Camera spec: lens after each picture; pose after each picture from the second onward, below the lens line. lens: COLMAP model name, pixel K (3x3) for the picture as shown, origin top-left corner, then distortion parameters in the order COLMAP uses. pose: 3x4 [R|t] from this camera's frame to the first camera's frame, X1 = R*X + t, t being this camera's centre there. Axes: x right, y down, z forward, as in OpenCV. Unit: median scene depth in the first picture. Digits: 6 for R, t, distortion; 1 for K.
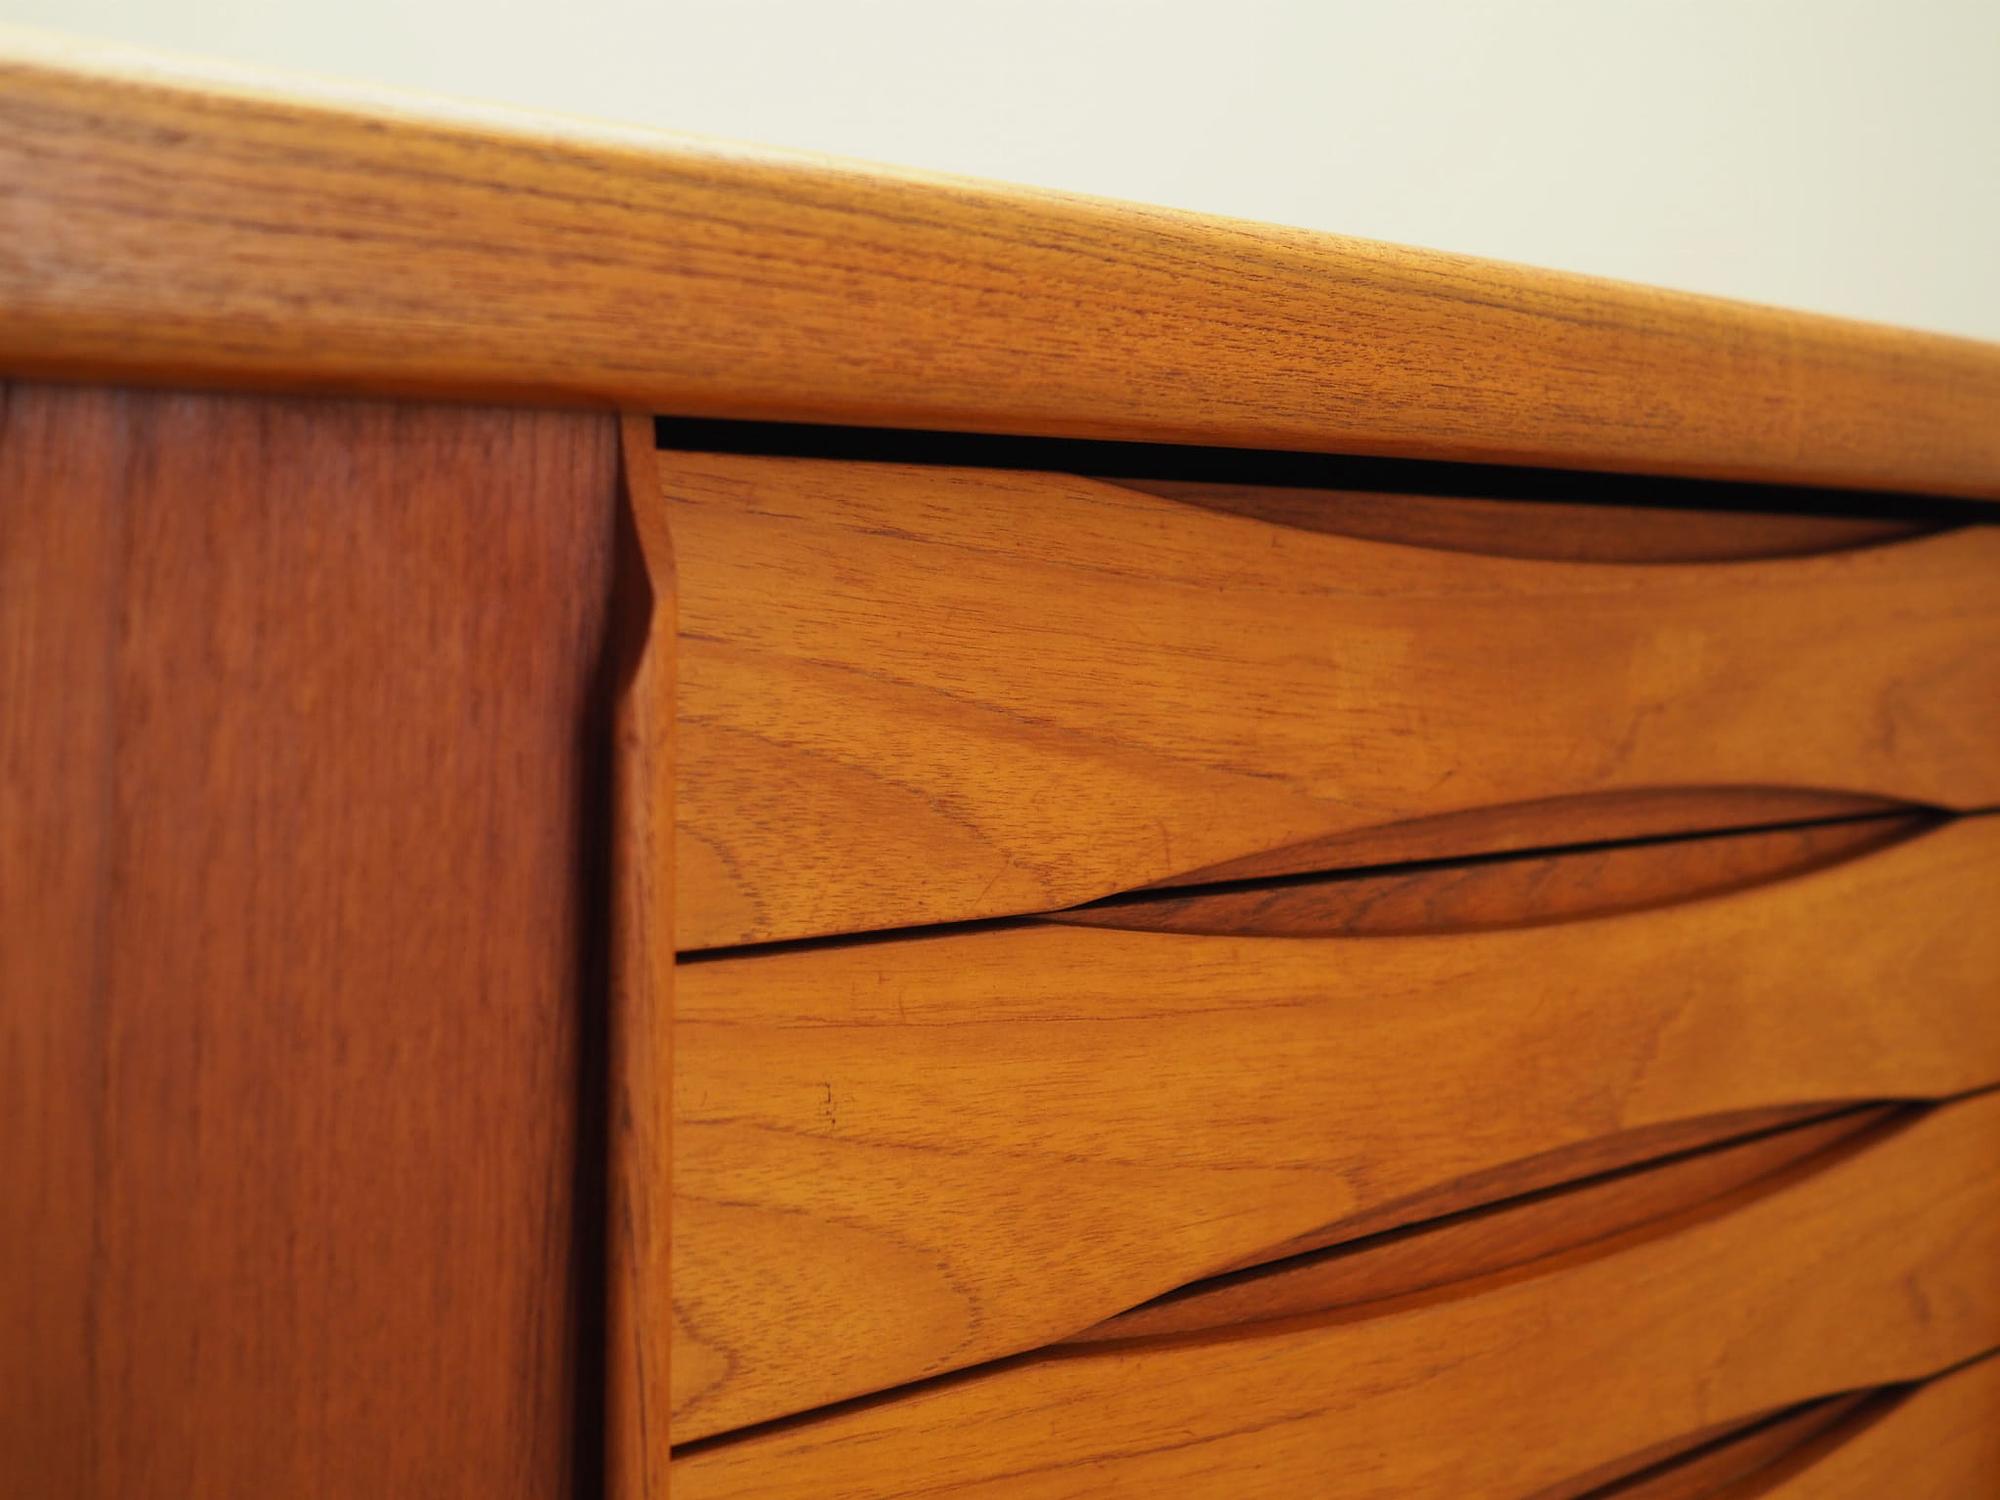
lens RADIAL K [[2216.1, 0, 941.8], [0, 2216.1, 810.4], [0, 0, 1]] dist [-0.012240, 0.007337]
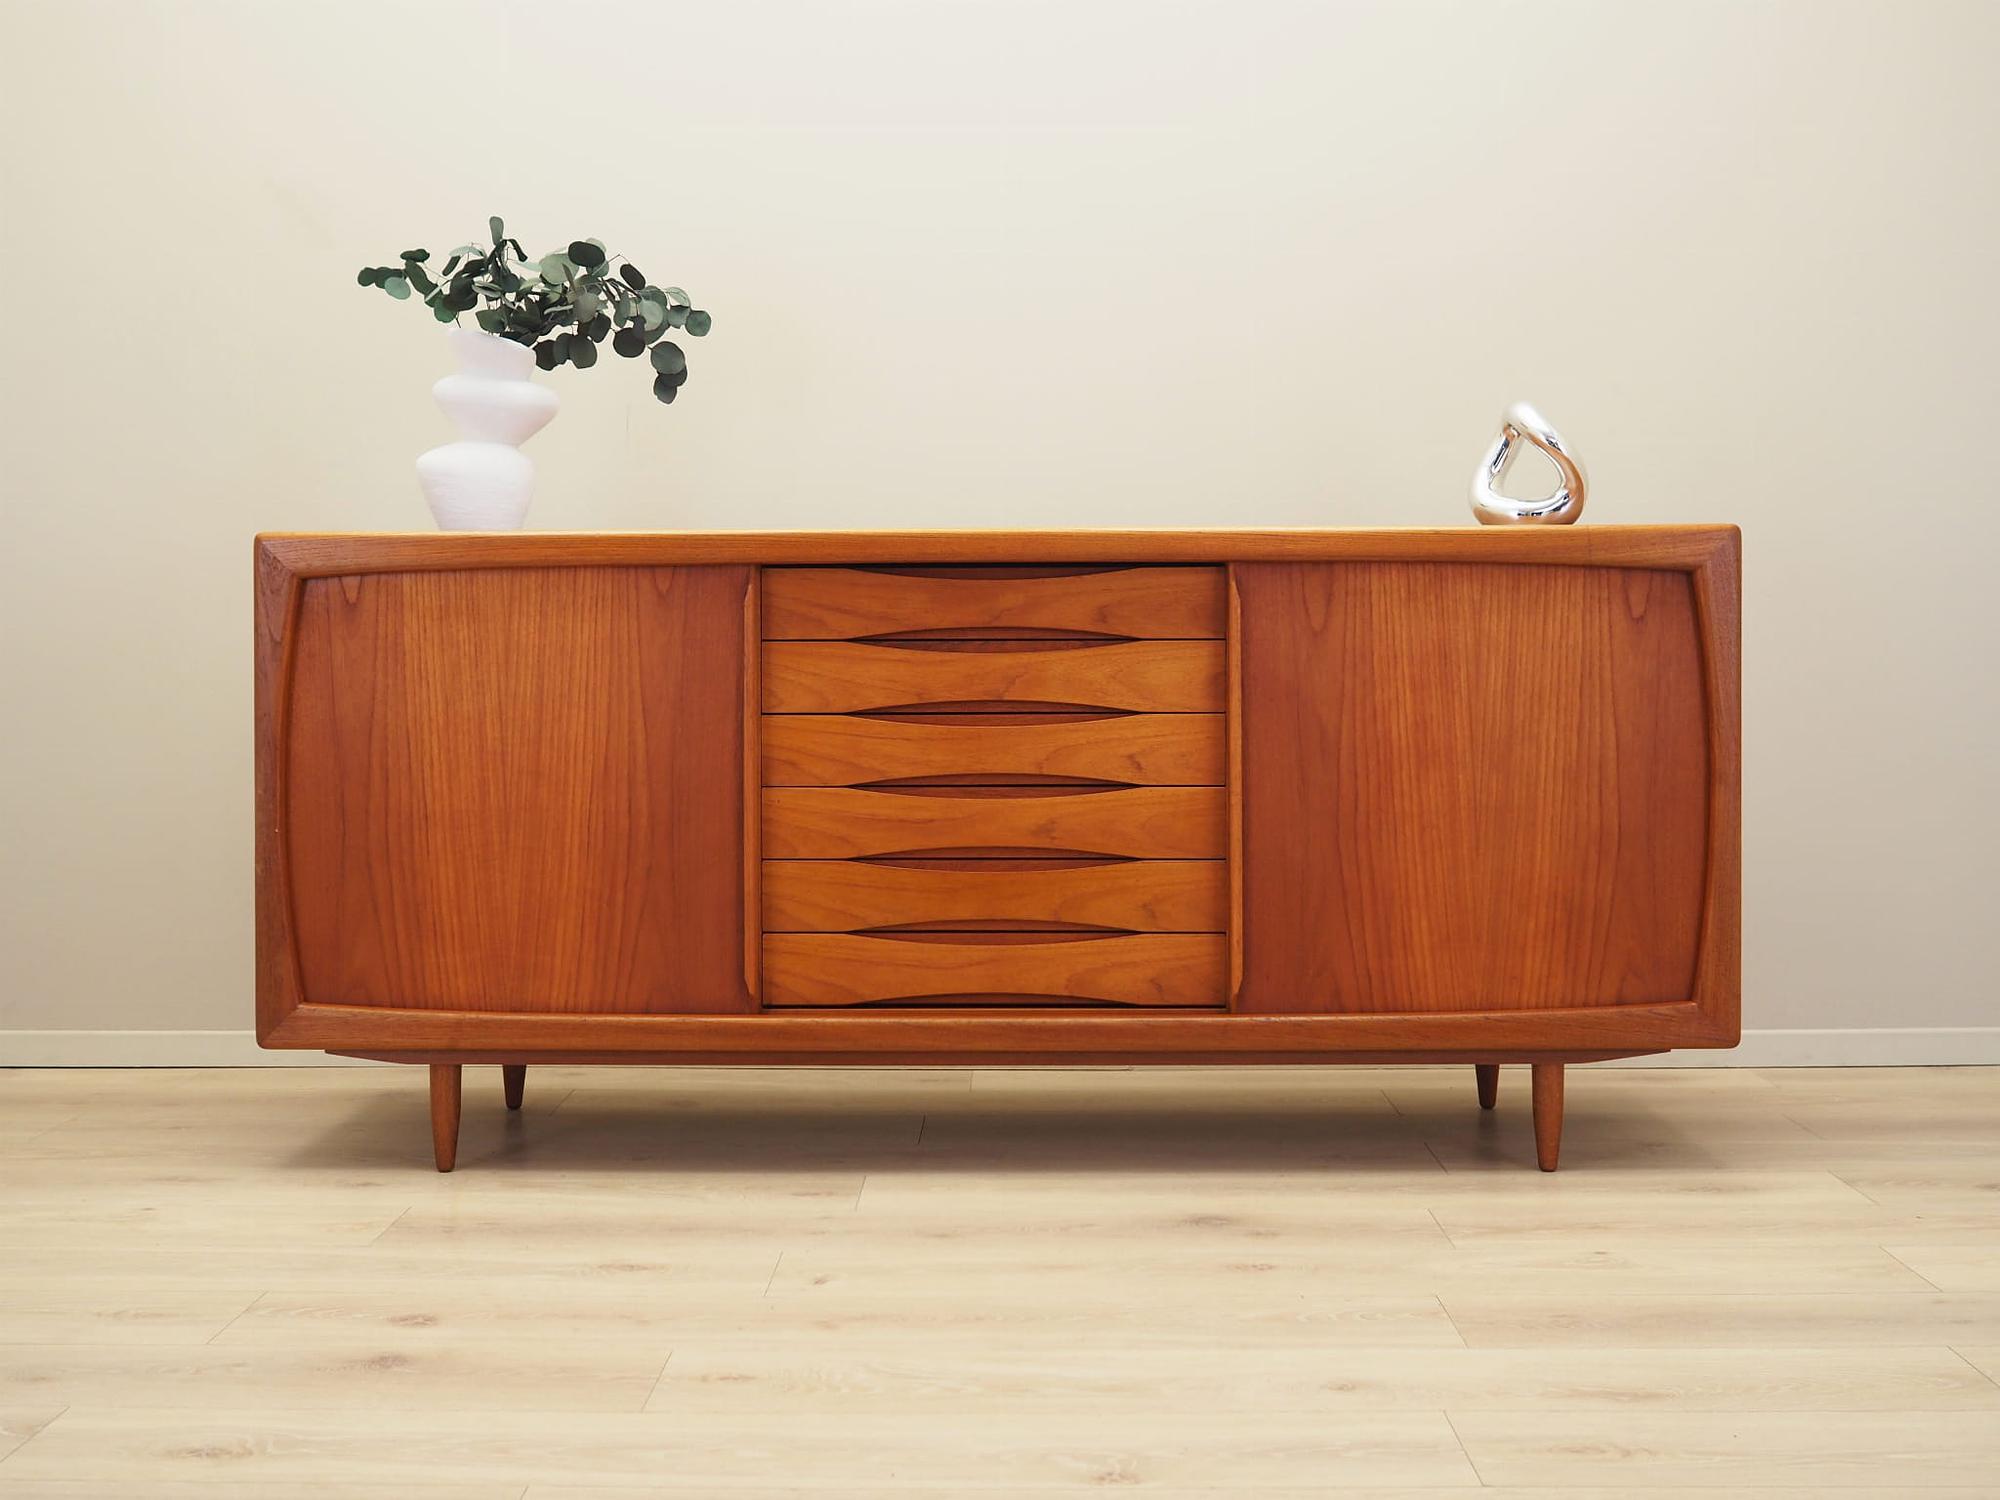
lens RADIAL K [[2261.0, 0, 1000.0], [0, 2261.0, 750.0], [0, 0, 1]] dist [-0.018205, 0.007238]
pose [[0.778470, -0.004523, -0.627666, 4.058643], [-0.053415, 0.995869, -0.073425, 0.739580], [0.625405, 0.090686, 0.775013, -3.336671]]
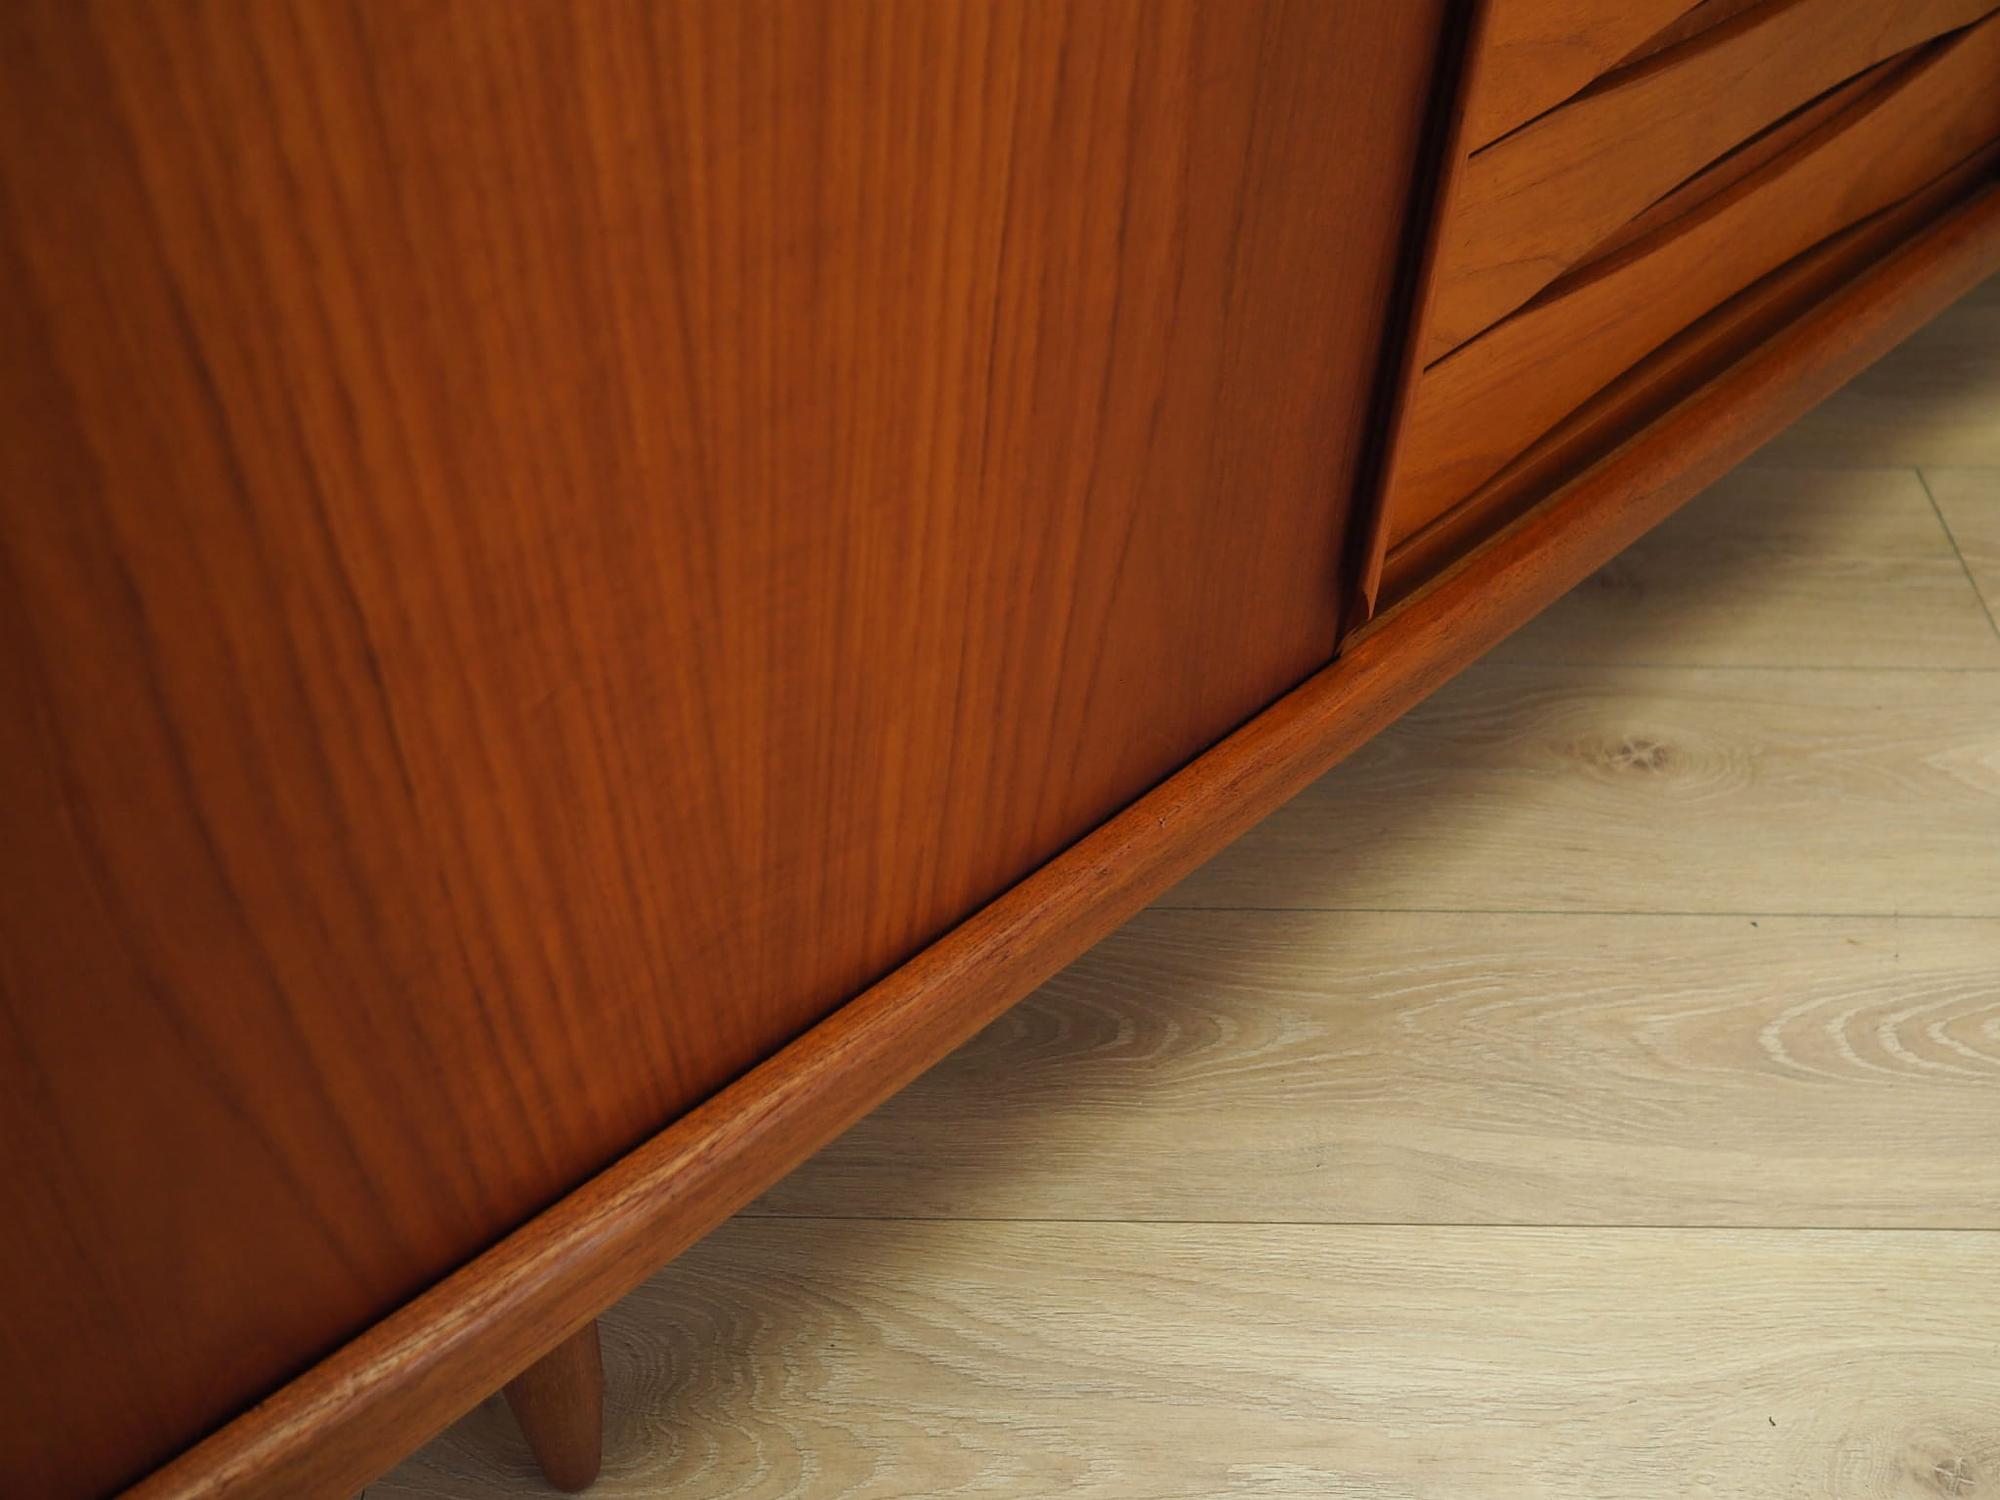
lens RADIAL K [[2216.1, 0, 941.8], [0, 2216.1, 810.4], [0, 0, 1]] dist [-0.012240, 0.007337]
pose [[0.996189, -0.058828, 0.064390, -0.574731], [0.003083, 0.761564, 0.648083, -0.075750], [-0.087162, -0.645414, 0.758843, -0.595490]]
